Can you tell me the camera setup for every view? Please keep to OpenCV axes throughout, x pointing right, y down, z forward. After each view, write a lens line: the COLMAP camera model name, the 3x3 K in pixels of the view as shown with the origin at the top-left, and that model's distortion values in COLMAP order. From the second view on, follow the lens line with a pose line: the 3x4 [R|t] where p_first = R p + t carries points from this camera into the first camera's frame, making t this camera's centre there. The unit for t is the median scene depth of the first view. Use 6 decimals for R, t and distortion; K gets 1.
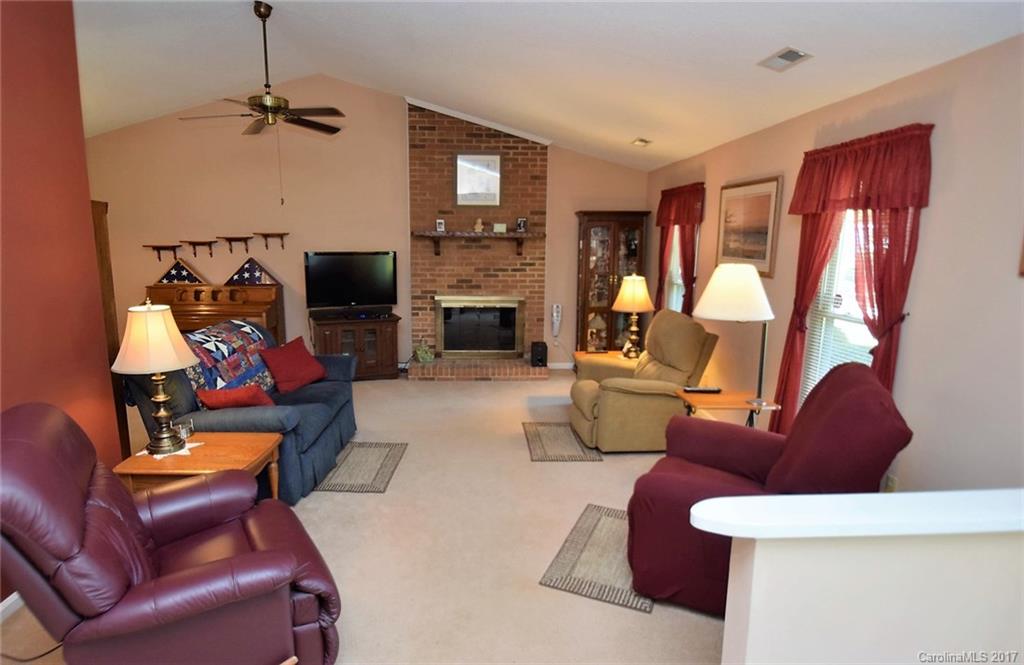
lens RADIAL K [[571.4, 0, 512.0], [0, 571.4, 332.5], [0, 0, 1]] dist [-0.000095, -0.000143]
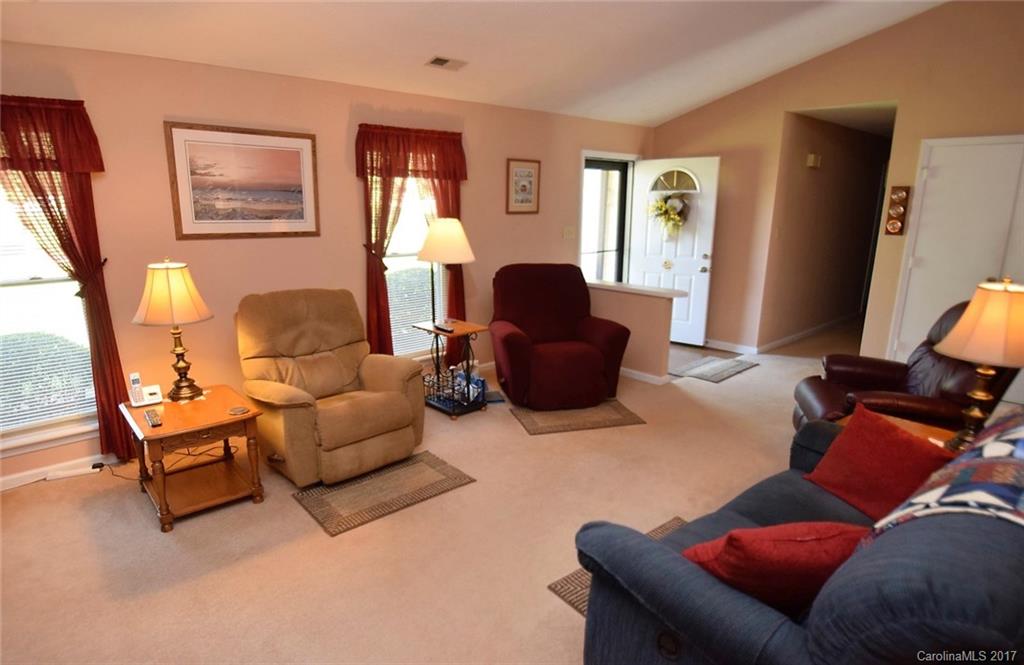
lens RADIAL K [[571.4, 0, 512.0], [0, 571.4, 332.5], [0, 0, 1]] dist [-0.000095, -0.000143]
pose [[-0.620266, -0.191336, 0.760697, -0.389393], [0.117004, 0.936374, 0.330928, -0.157869], [-0.775616, 0.294268, -0.558414, 0.921196]]
